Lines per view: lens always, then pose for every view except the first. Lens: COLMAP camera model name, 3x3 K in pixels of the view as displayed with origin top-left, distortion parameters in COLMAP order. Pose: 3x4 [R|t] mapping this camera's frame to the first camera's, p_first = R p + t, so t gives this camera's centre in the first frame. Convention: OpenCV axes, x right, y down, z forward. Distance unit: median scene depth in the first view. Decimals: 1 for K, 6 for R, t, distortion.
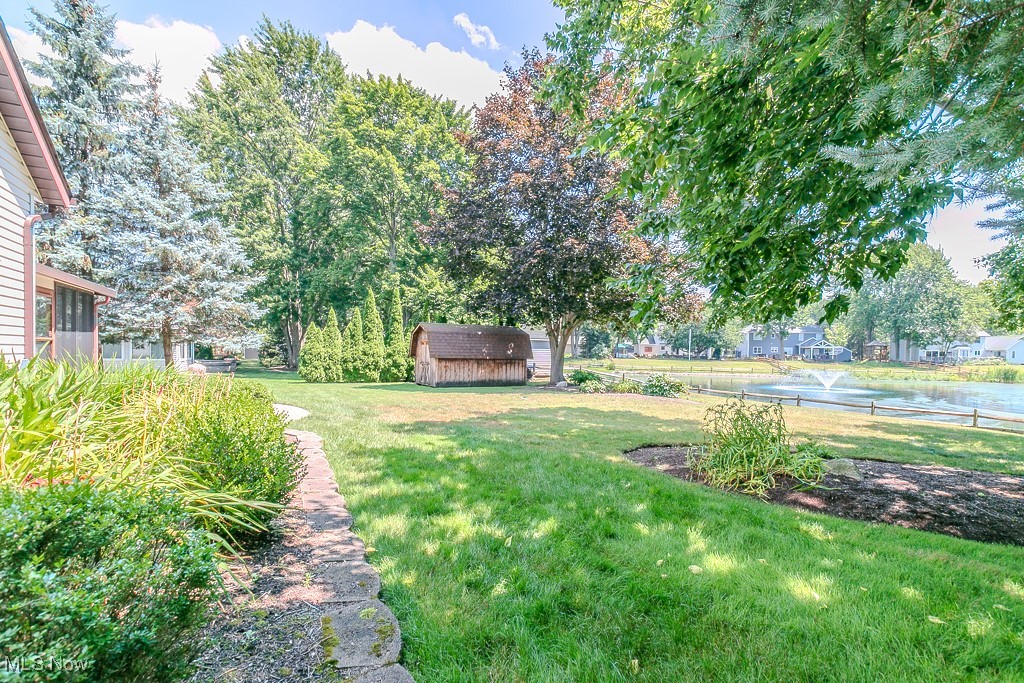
lens RADIAL K [[461.1, 0, 506.7], [0, 461.1, 355.5], [0, 0, 1]] dist [-0.001490, -0.000462]
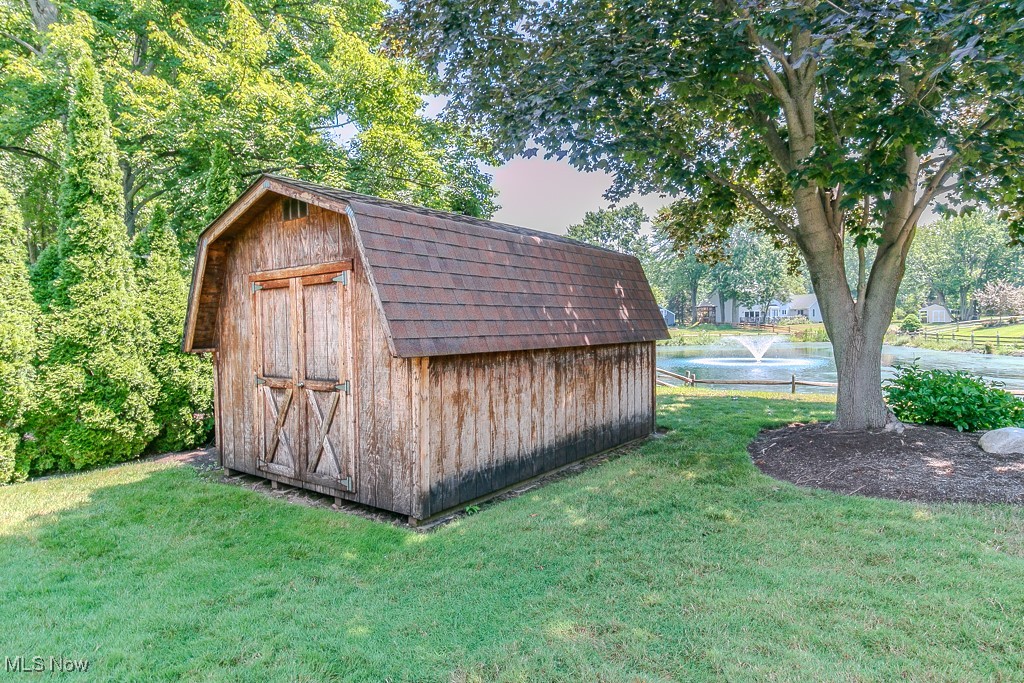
lens RADIAL K [[571.9, 0, 512.0], [0, 571.9, 341.5], [0, 0, 1]] dist [-0.002033, -0.000140]
pose [[0.896163, -0.046380, 0.441294, -0.184379], [0.036885, 0.998867, 0.030076, -0.004826], [-0.442189, -0.010676, 0.896858, 0.661318]]
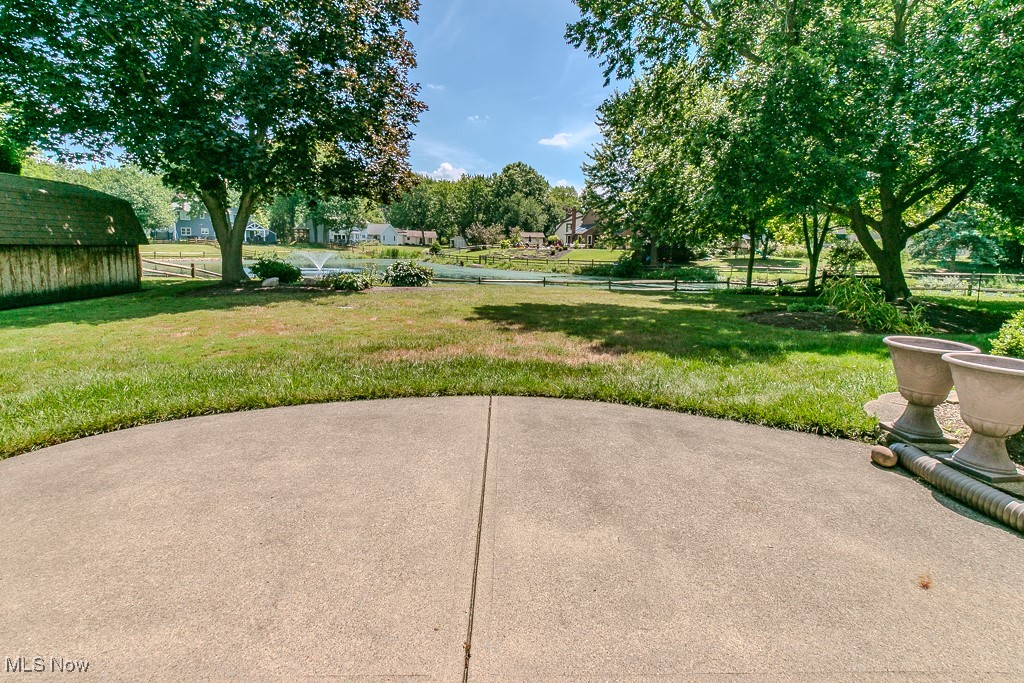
lens RADIAL K [[470.6, 0, 509.2], [0, 470.6, 304.0], [0, 0, 1]] dist [-0.001993, -0.000271]
pose [[0.393348, -0.123378, 0.911074, -0.298872], [-0.005329, 0.990632, 0.136452, -0.001346], [-0.919374, -0.058529, 0.389005, 0.308870]]
